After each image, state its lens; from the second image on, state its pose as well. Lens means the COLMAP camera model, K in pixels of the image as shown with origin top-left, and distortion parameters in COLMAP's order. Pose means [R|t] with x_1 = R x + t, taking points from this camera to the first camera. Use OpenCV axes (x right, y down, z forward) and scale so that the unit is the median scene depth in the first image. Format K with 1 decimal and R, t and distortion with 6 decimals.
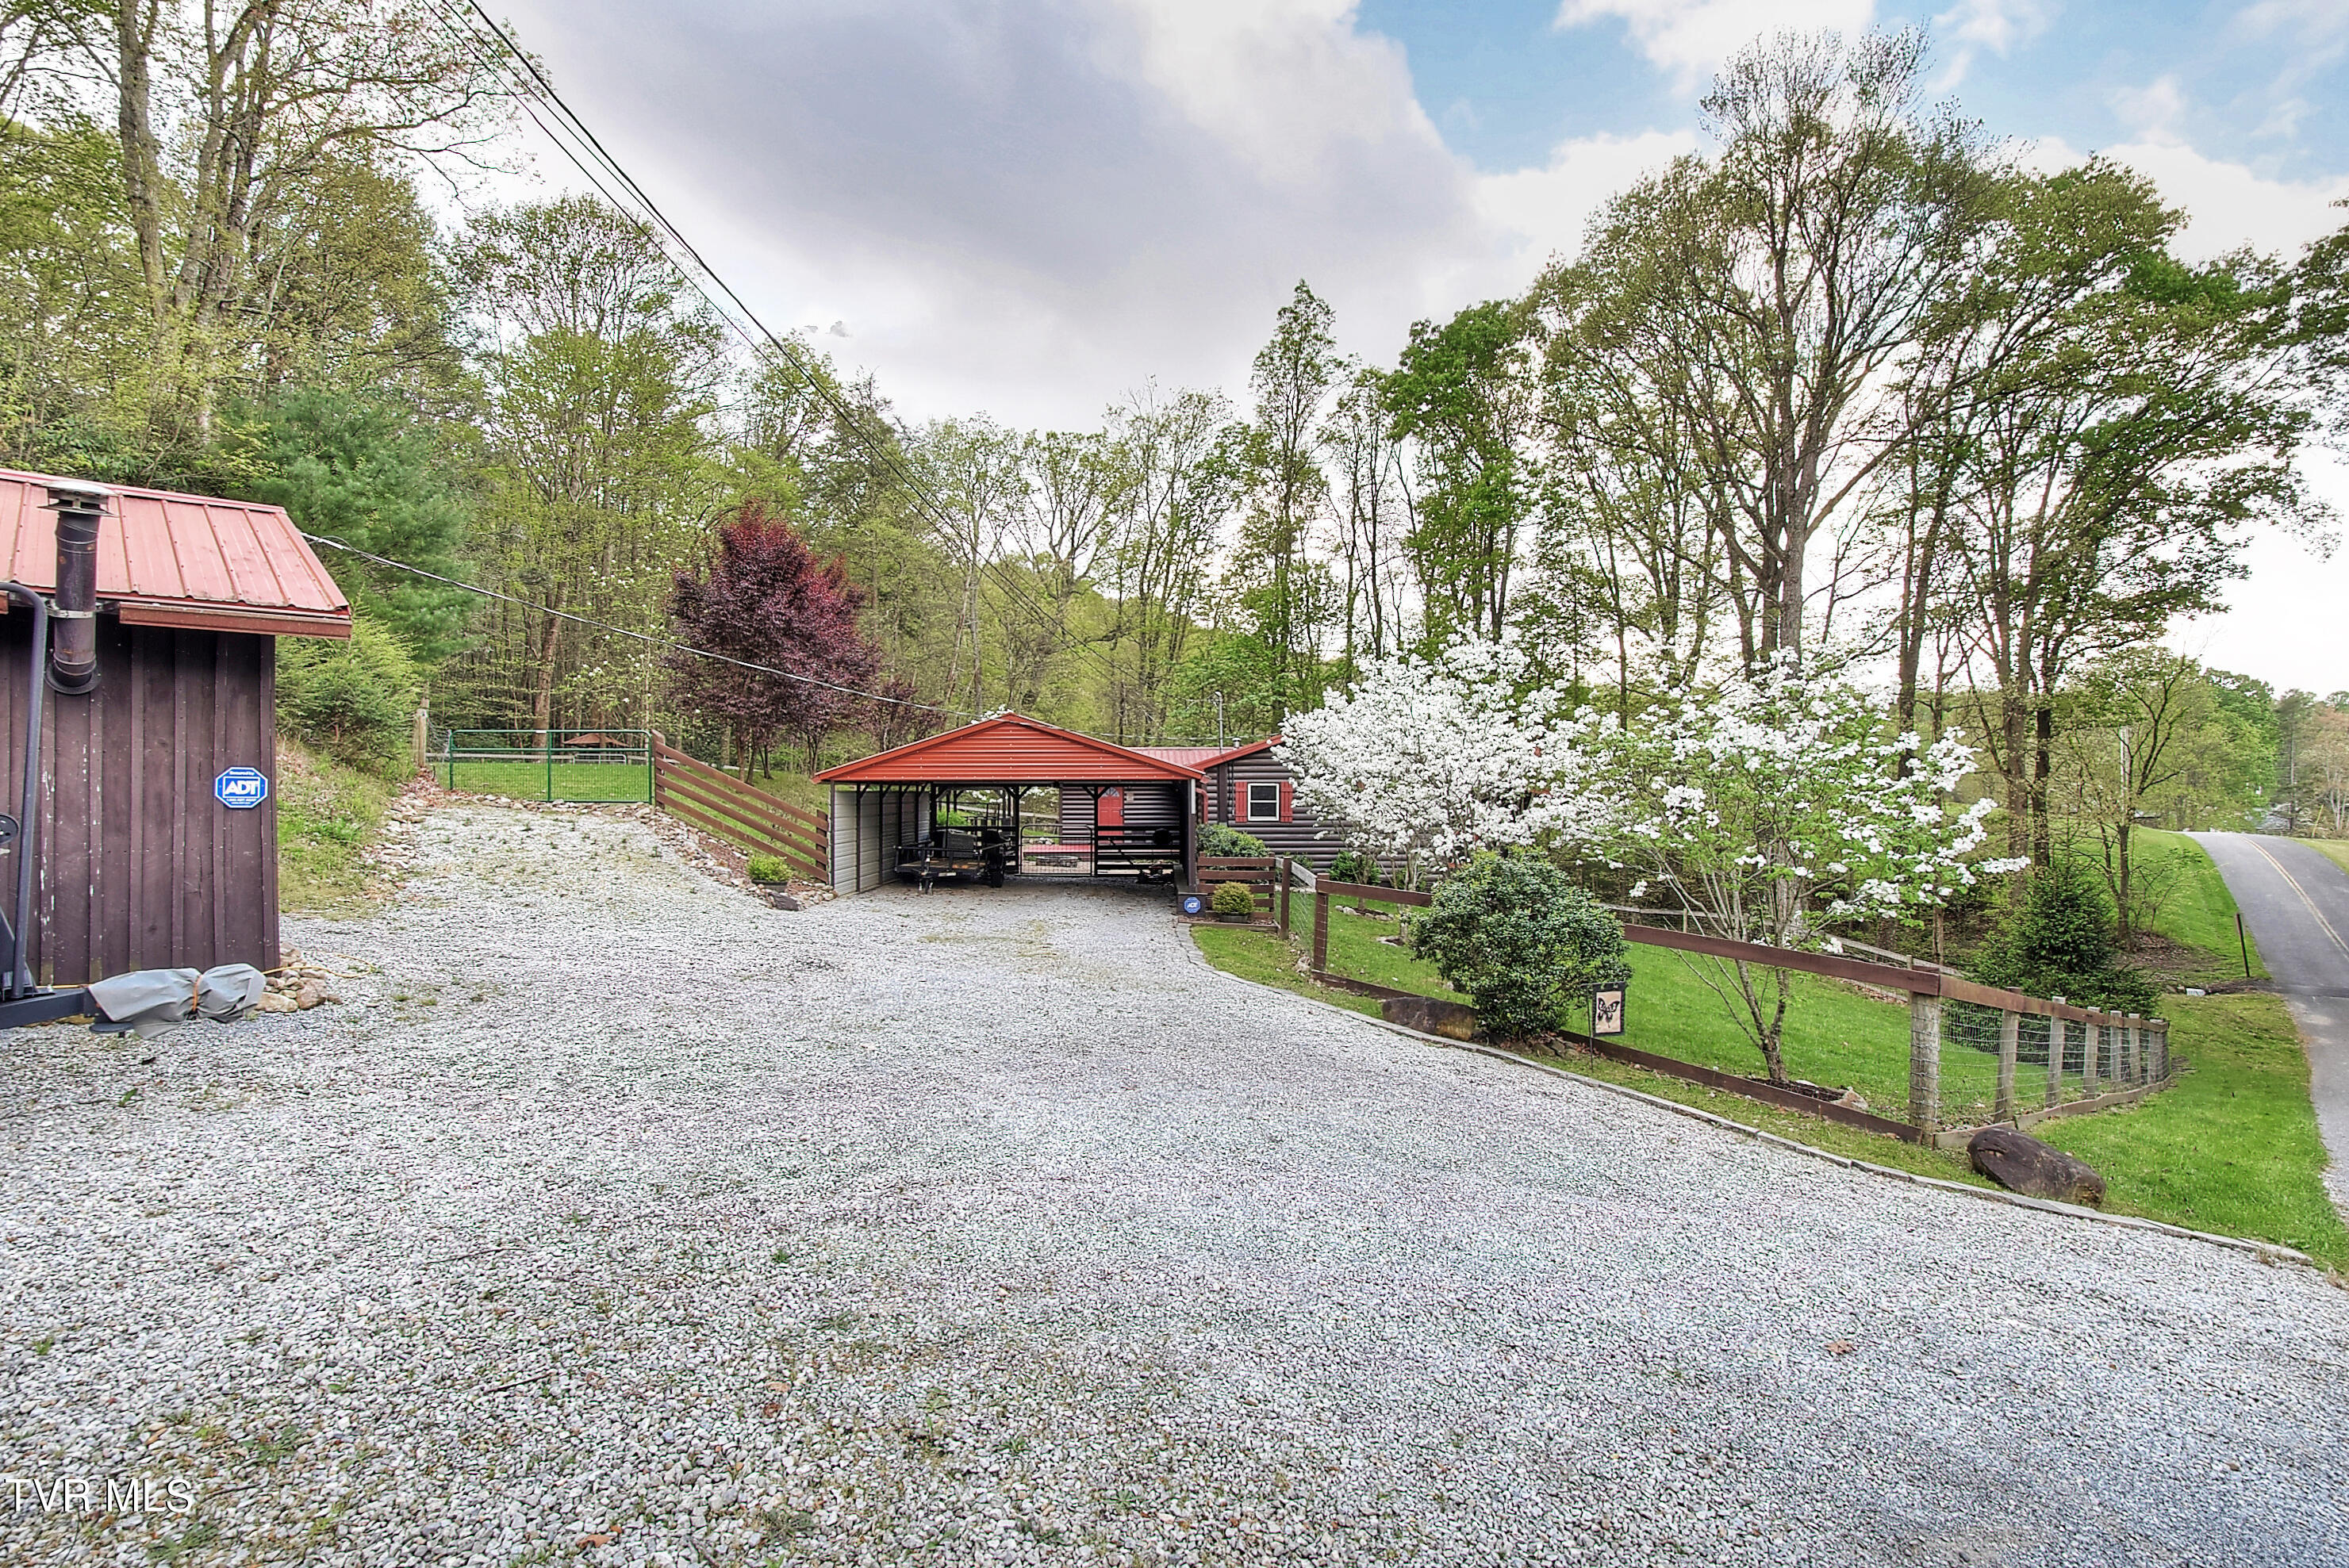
lens RADIAL K [[1059.7, 0, 1156.9], [0, 1059.7, 785.2], [0, 0, 1]] dist [0.000243, -0.004087]
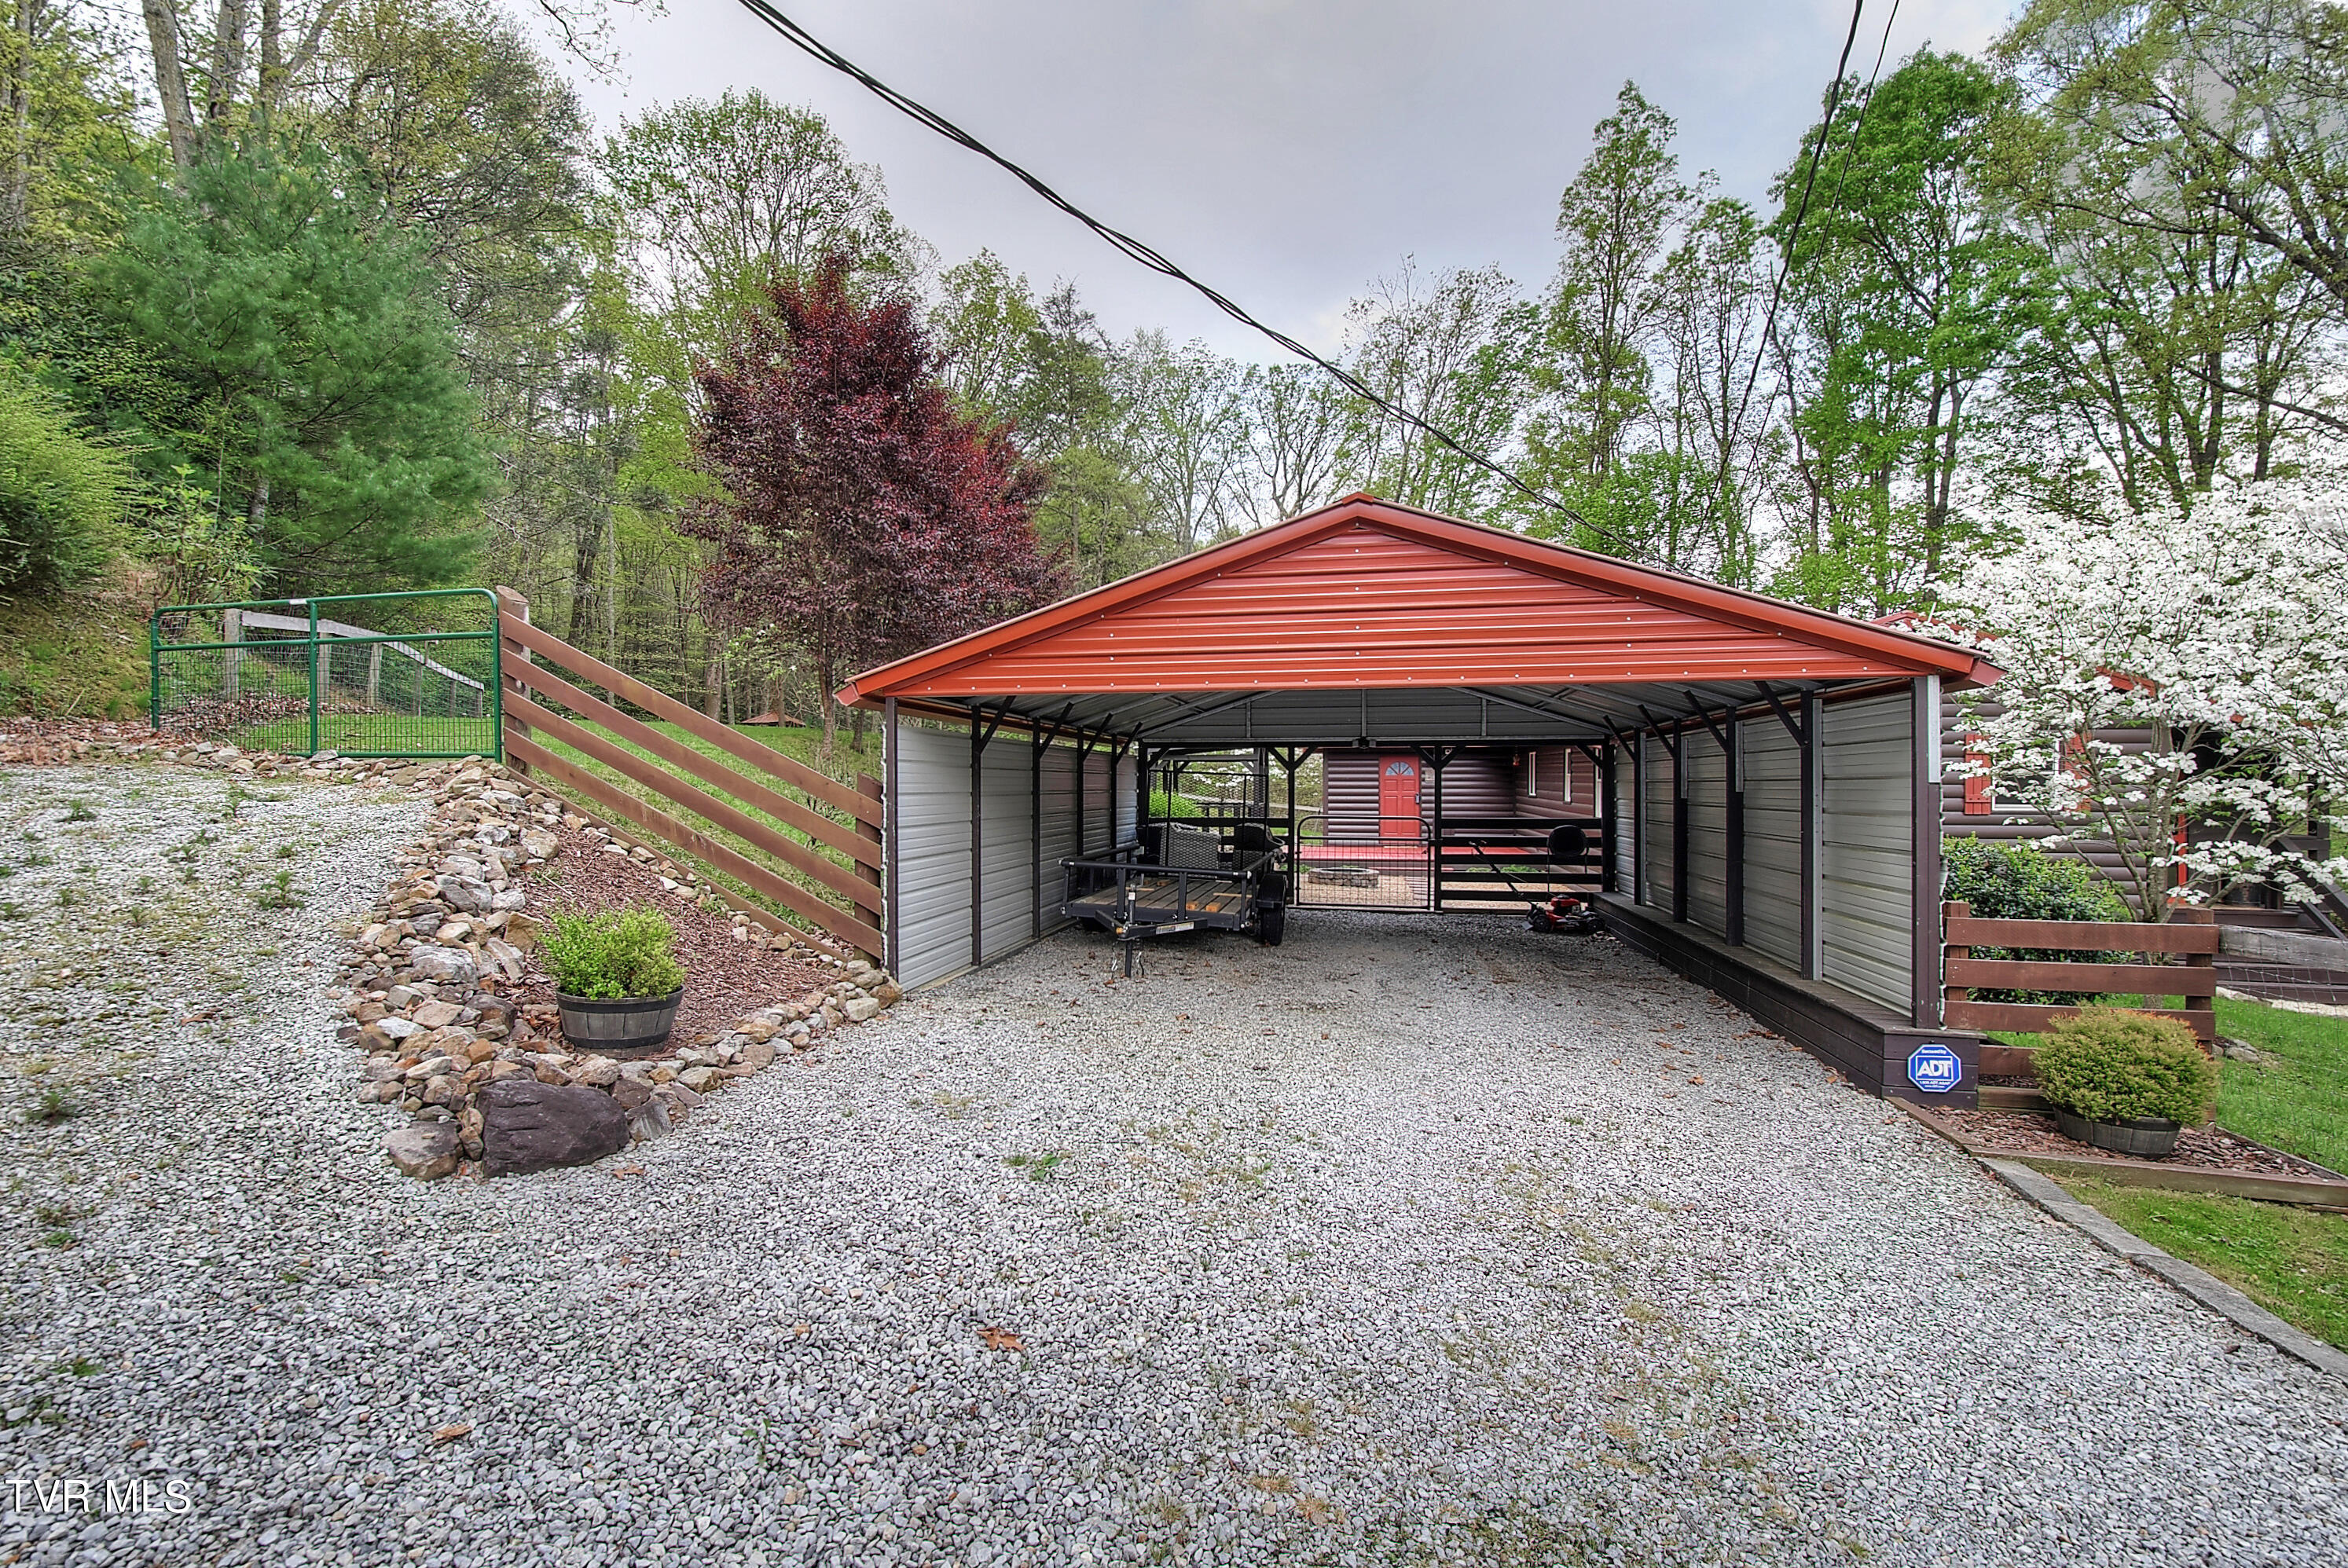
lens RADIAL K [[1059.2, 0, 1156.4], [0, 1059.2, 785.2], [0, 0, 1]] dist [0.000243, -0.004087]
pose [[0.981010, -0.000161, -0.193956, -0.043437], [0.001774, 0.999965, 0.008142, 0.007826], [0.193948, -0.008331, 0.980976, 0.205588]]
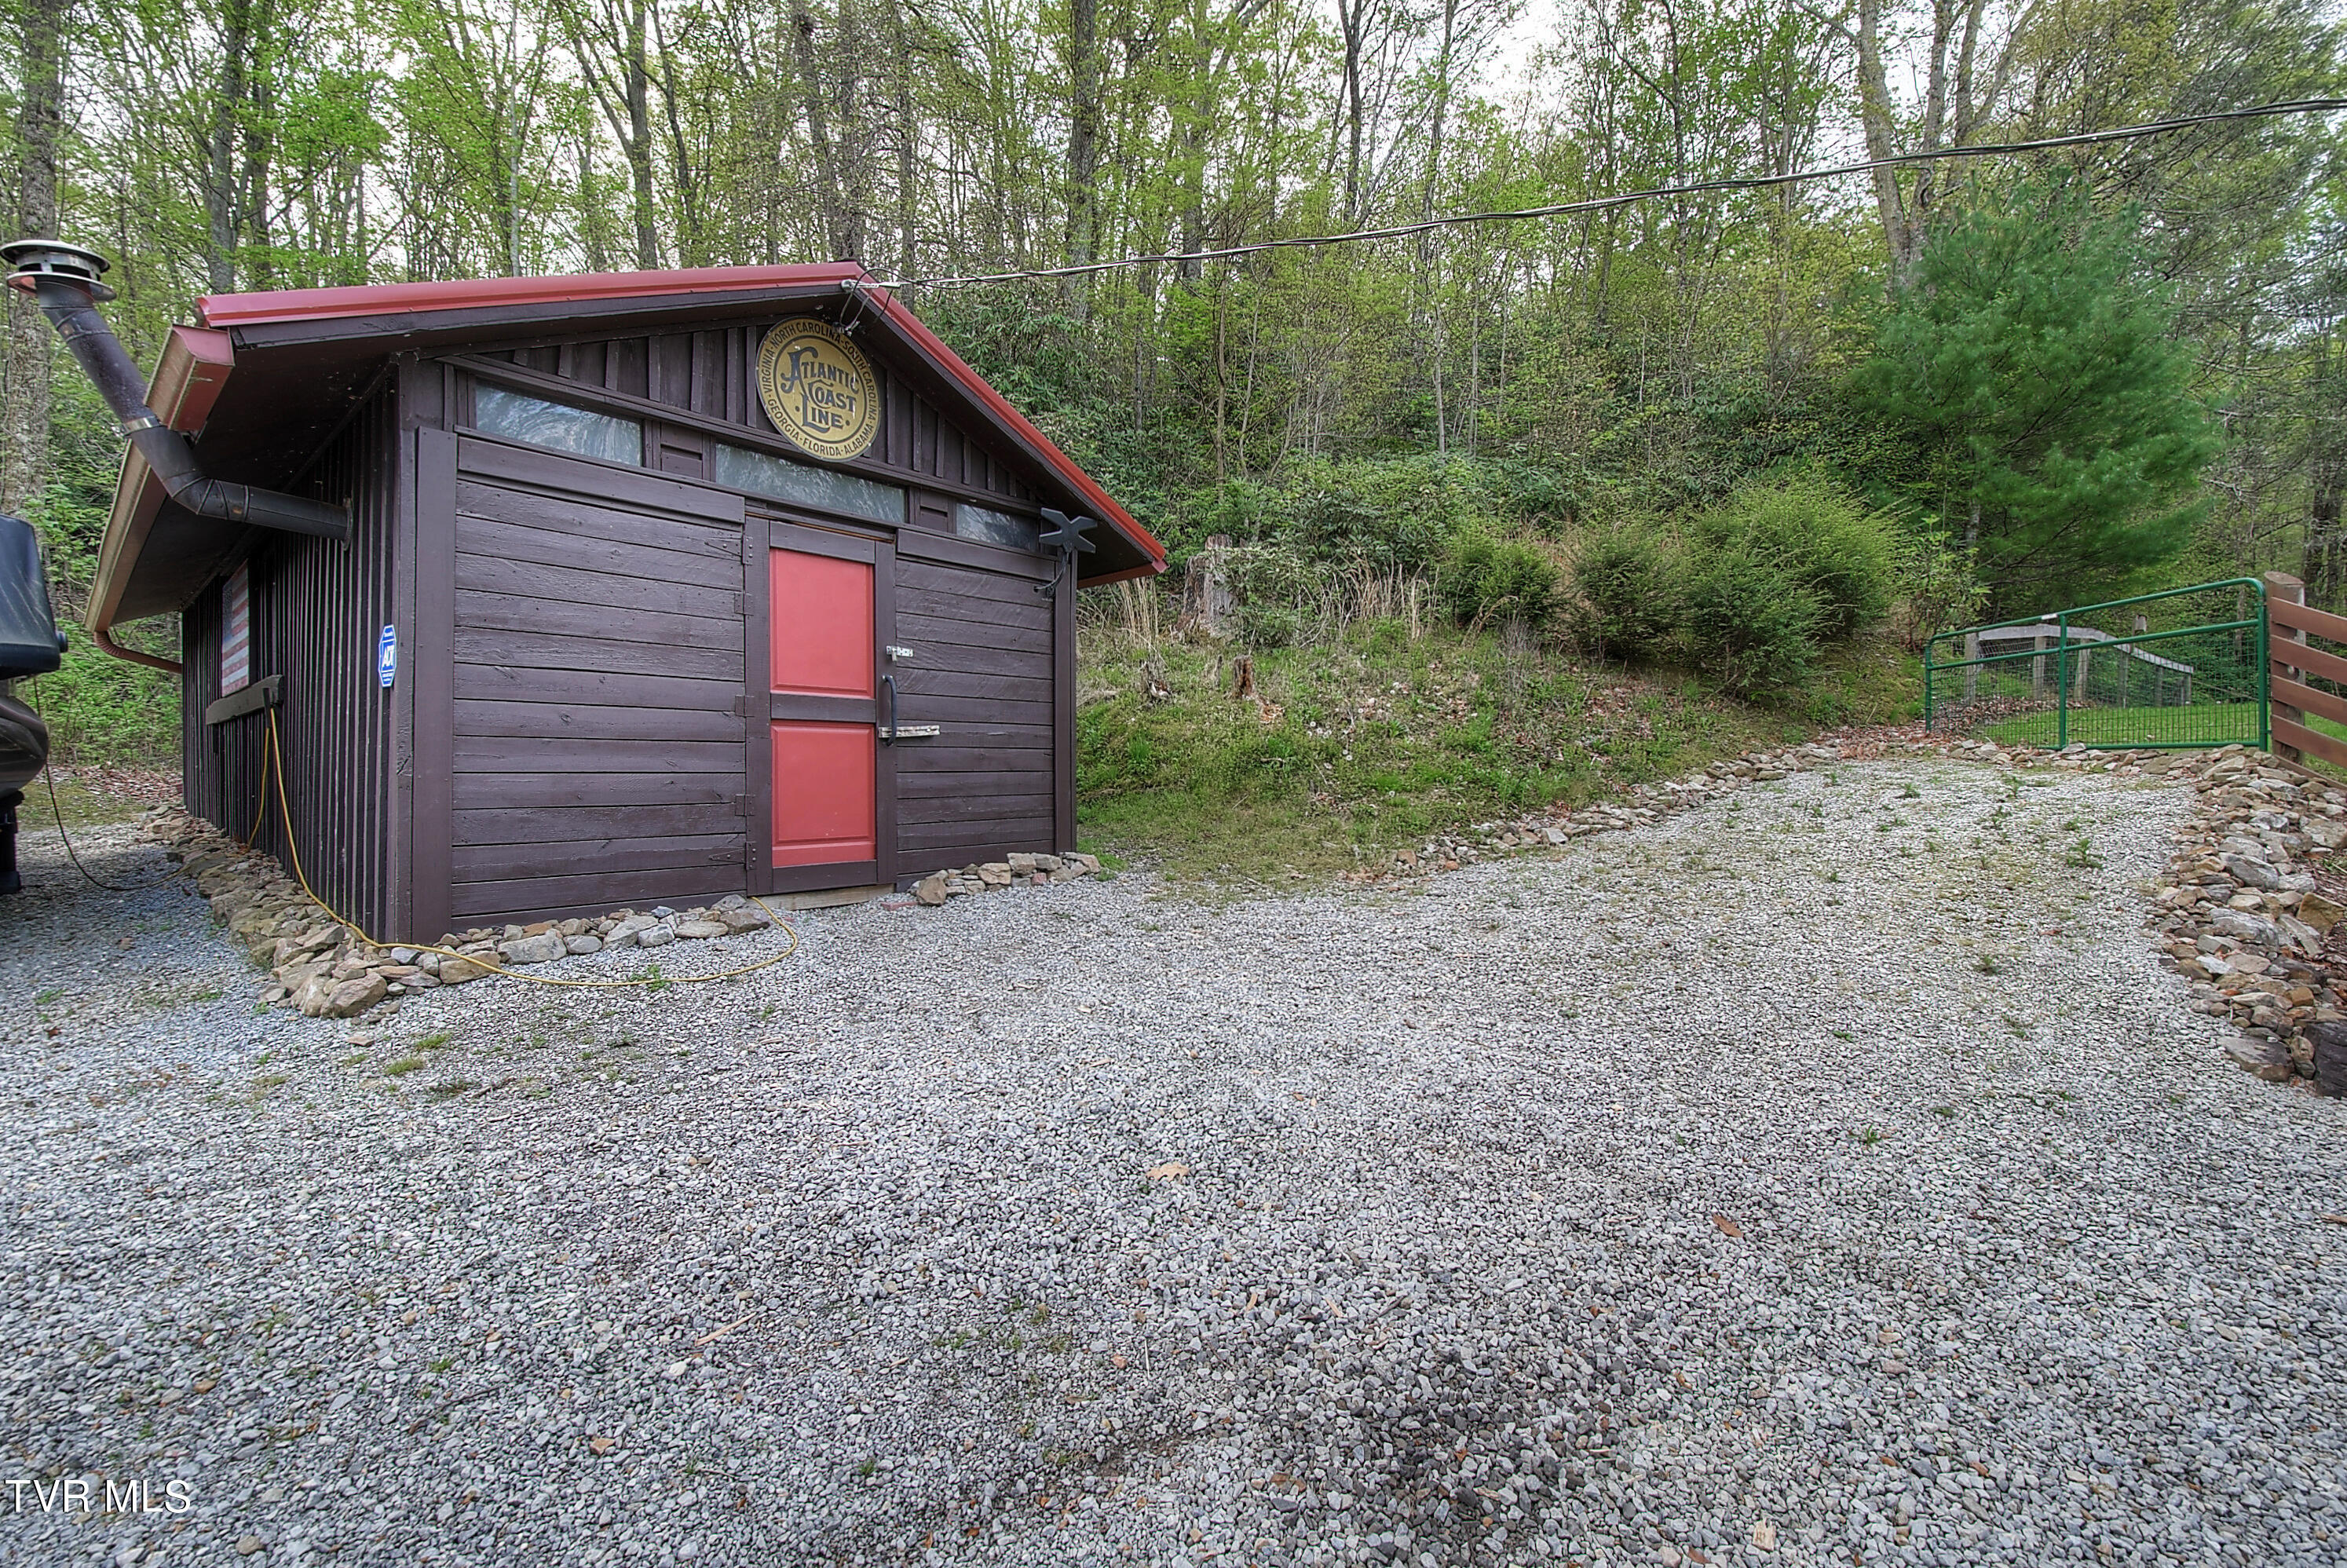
lens RADIAL K [[1058.9, 0, 1155.9], [0, 1058.9, 785.2], [0, 0, 1]] dist [0.000243, -0.004087]
pose [[0.046294, 0.006914, -0.998904, -0.024944], [0.004250, 0.999966, 0.007118, 0.008705], [0.998919, -0.004575, 0.046263, 0.174932]]
